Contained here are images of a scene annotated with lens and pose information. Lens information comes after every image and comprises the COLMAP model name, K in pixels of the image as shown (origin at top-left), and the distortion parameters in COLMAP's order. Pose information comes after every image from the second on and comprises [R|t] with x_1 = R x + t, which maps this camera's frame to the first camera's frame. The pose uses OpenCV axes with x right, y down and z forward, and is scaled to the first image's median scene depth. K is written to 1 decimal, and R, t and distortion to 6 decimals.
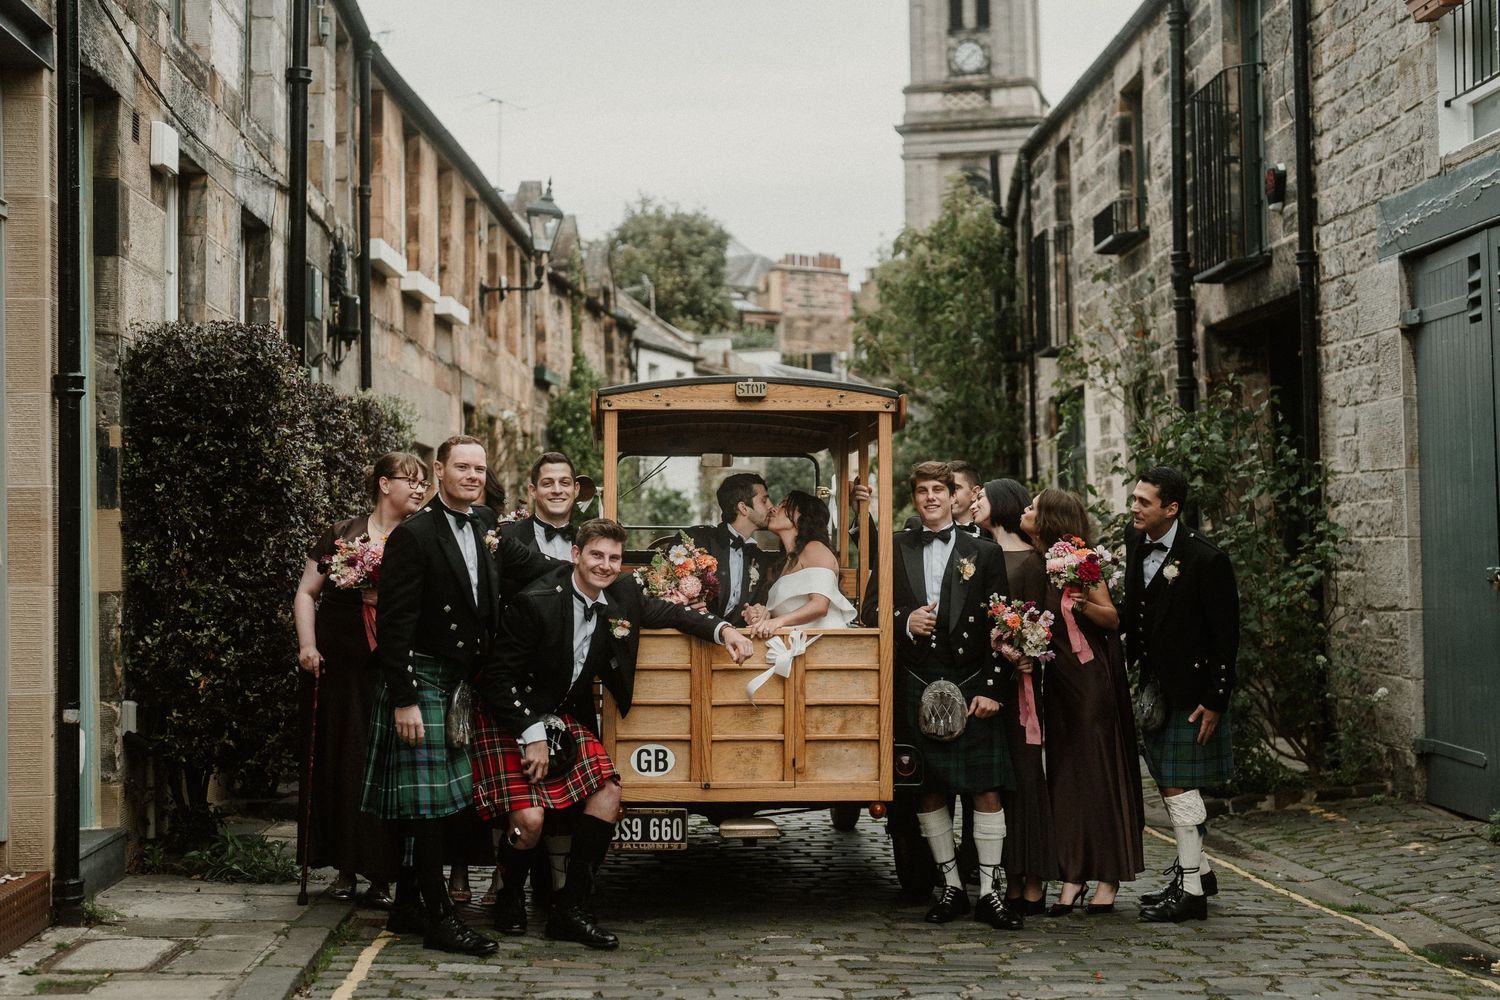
lens RADIAL K [[2224.3, 0, 784.4], [0, 2224.3, 569.7], [0, 0, 1]] dist [0.005103, 0.065503]
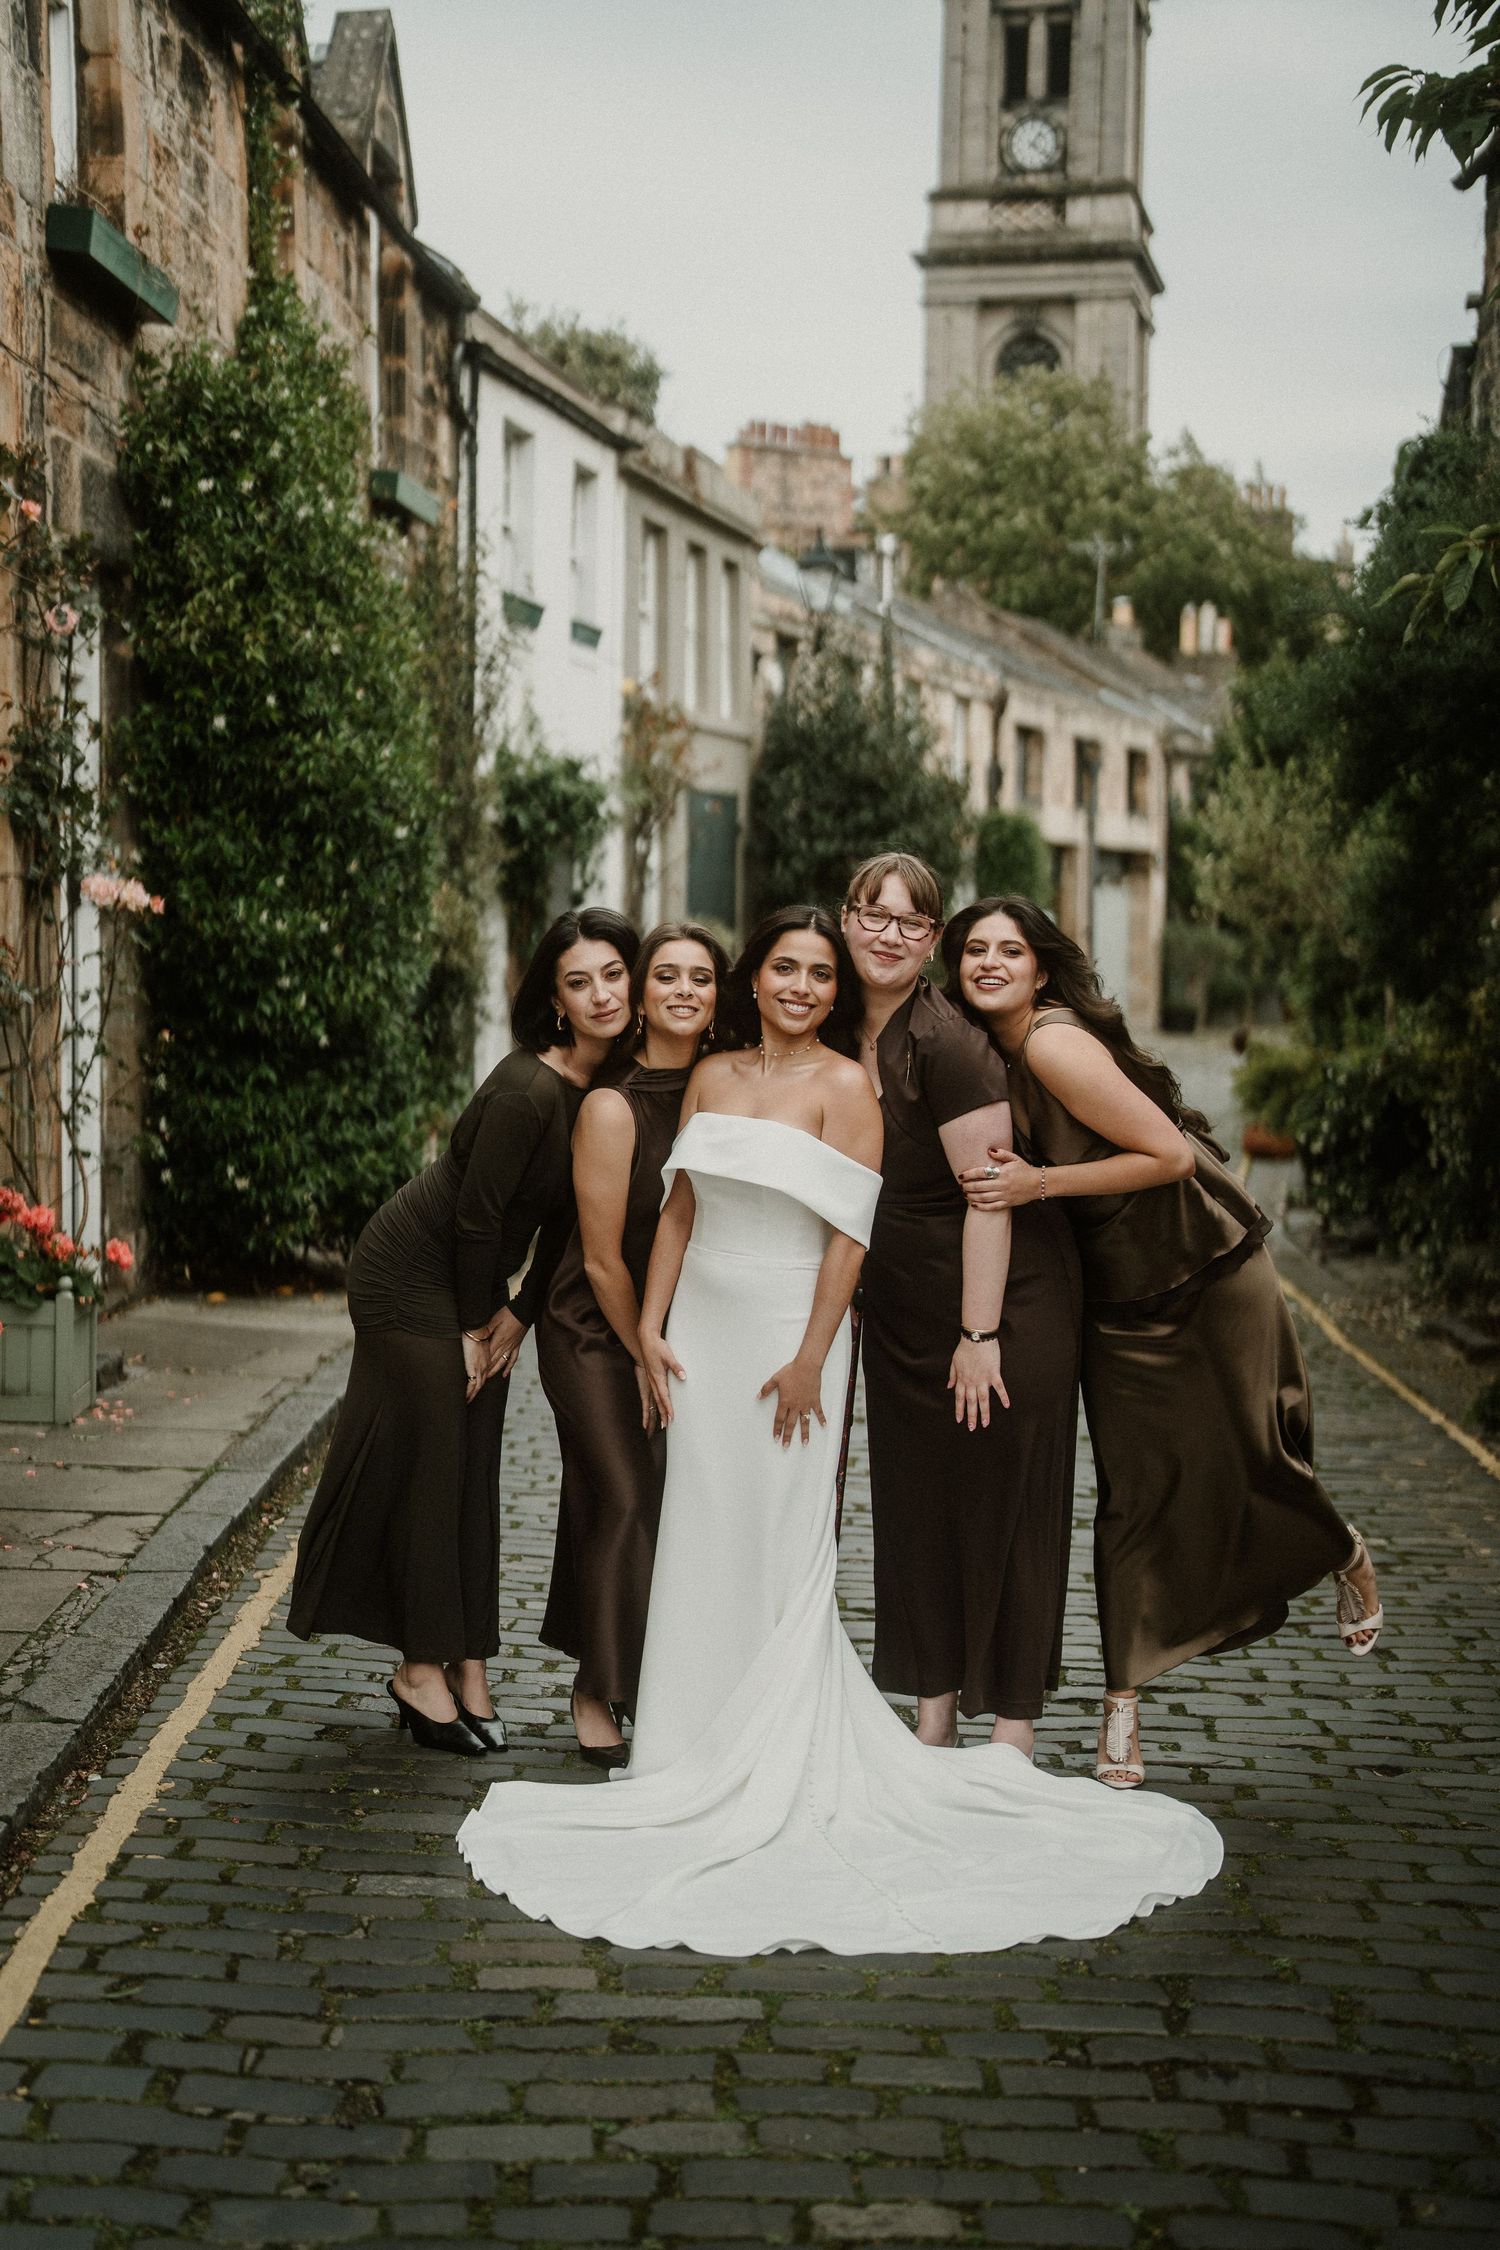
lens RADIAL K [[3116.0, 0, 737.2], [0, 3116.0, 1178.1], [0, 0, 1]] dist [-0.135296, 0.871833]
pose [[0.999498, 0.029412, 0.011803, -0.029193], [-0.030253, 0.996433, 0.078782, -0.007611], [-0.009444, -0.079100, 0.996822, 0.564367]]
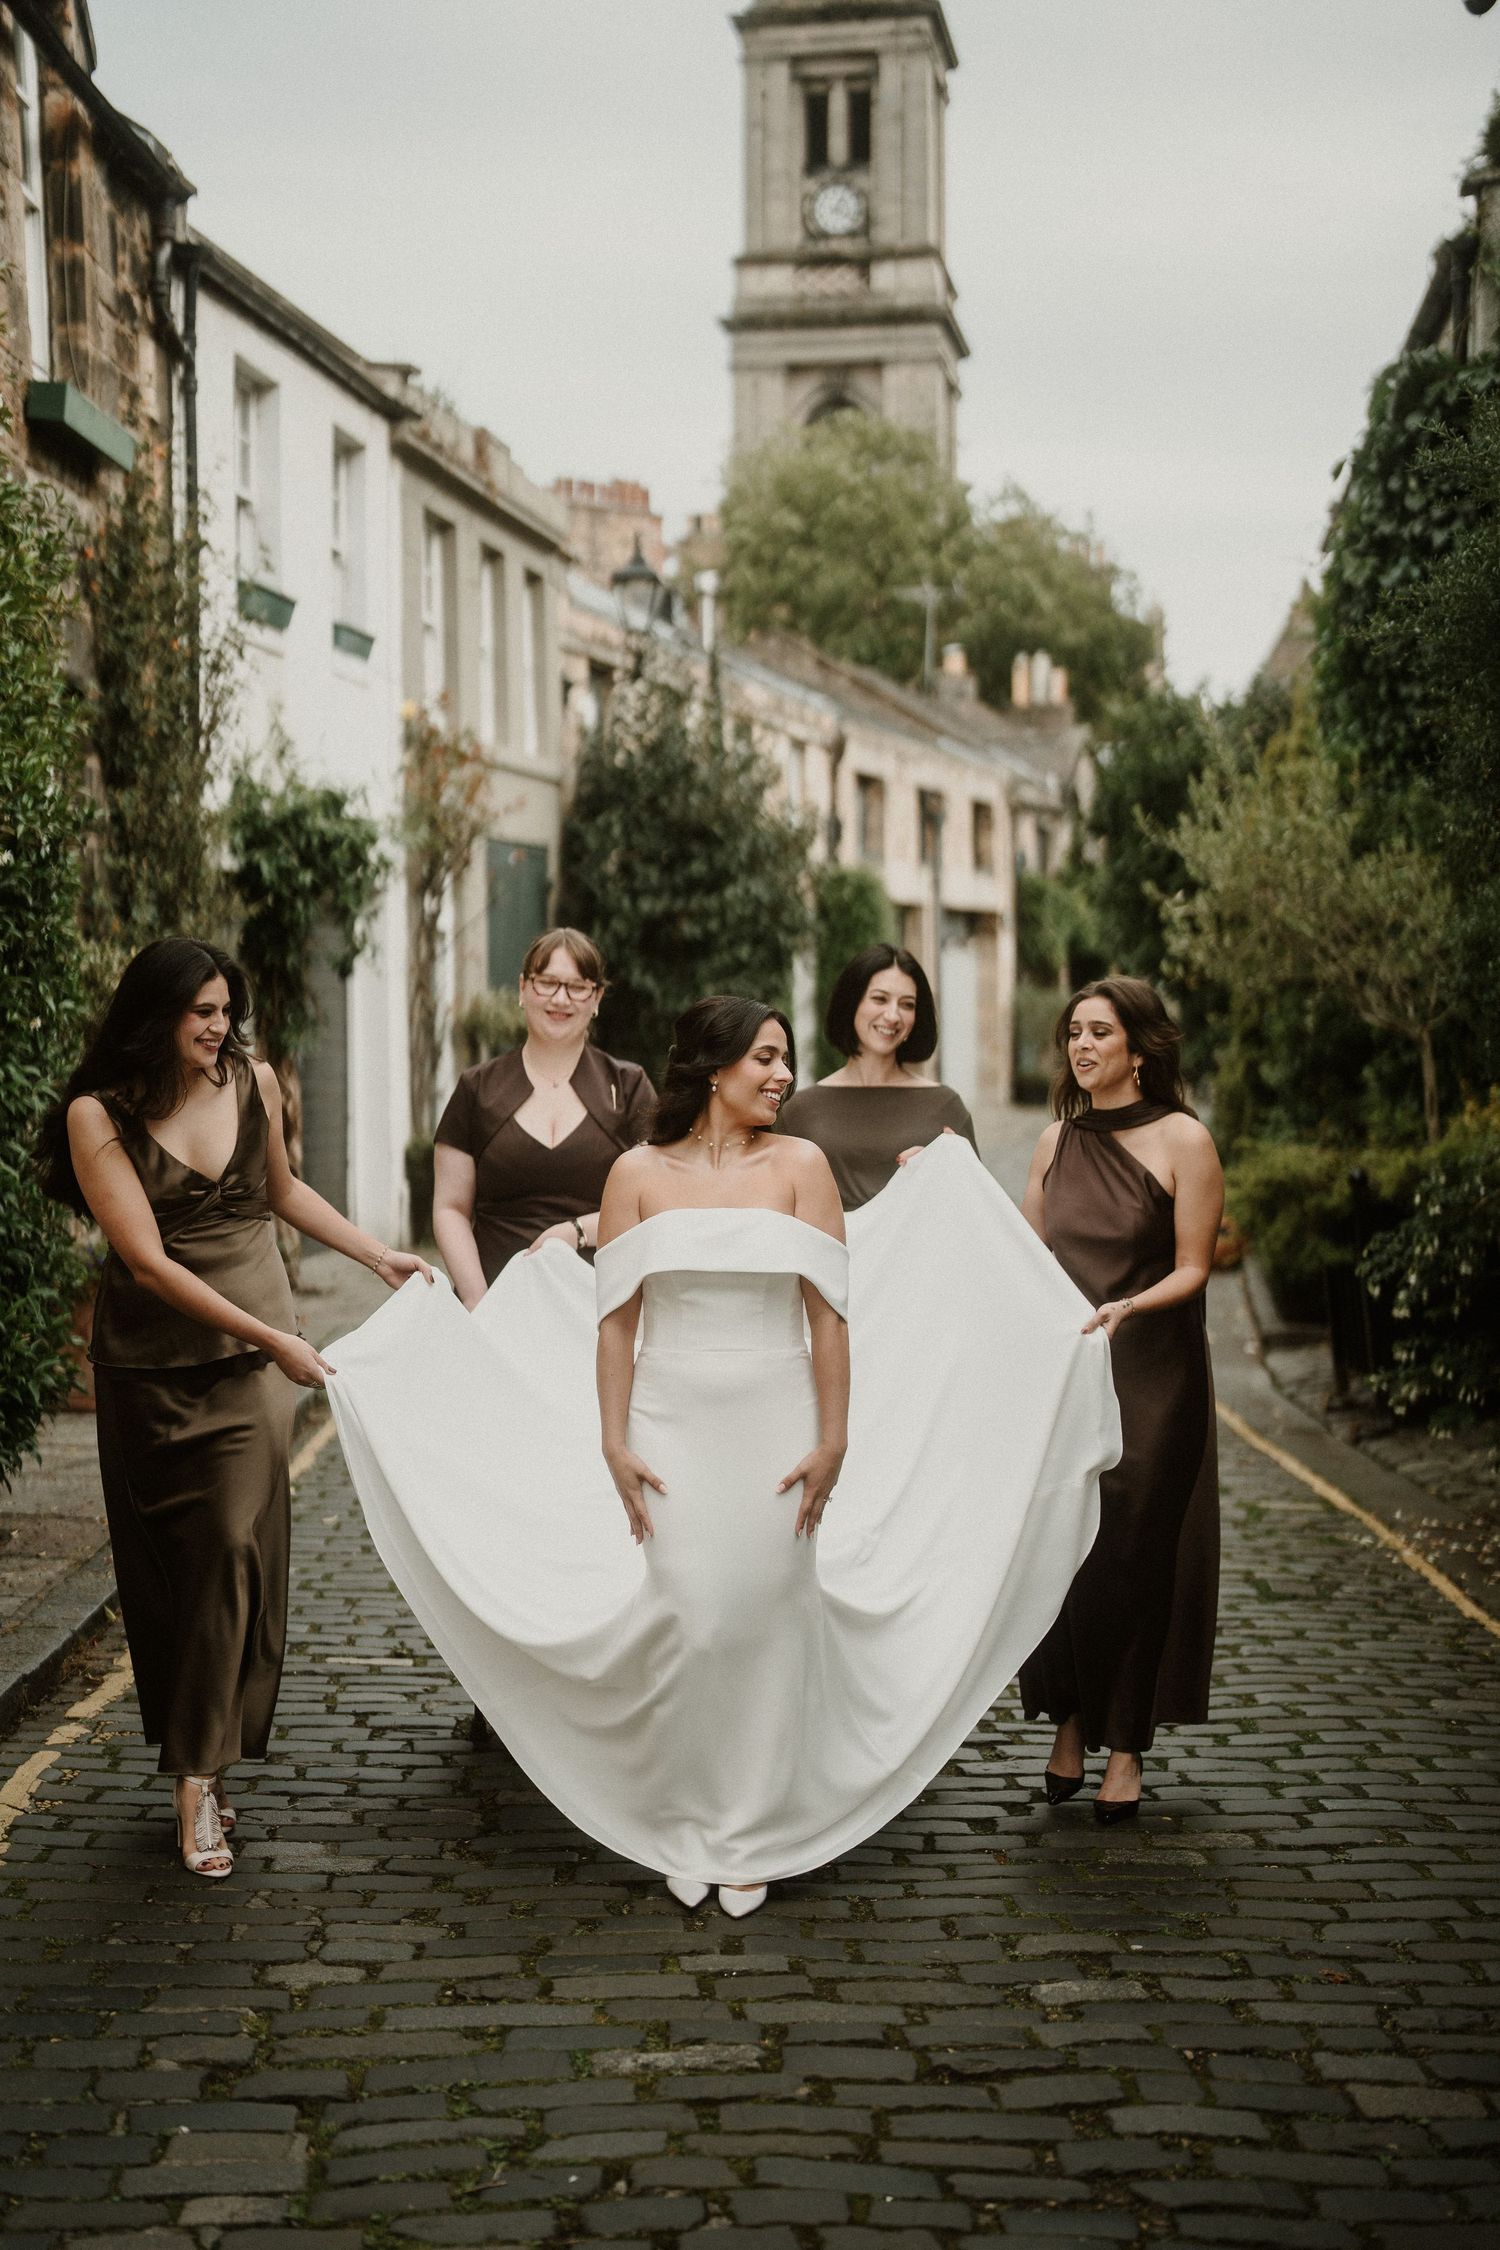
lens RADIAL K [[3108.0, 0, 738.0], [0, 3108.0, 1135.2], [0, 0, 1]] dist [-0.128149, 1.035023]
pose [[0.997590, 0.009280, 0.068759, -0.026550], [-0.012106, 0.999095, 0.040787, -0.007673], [-0.068318, -0.041522, 0.996799, 0.708857]]
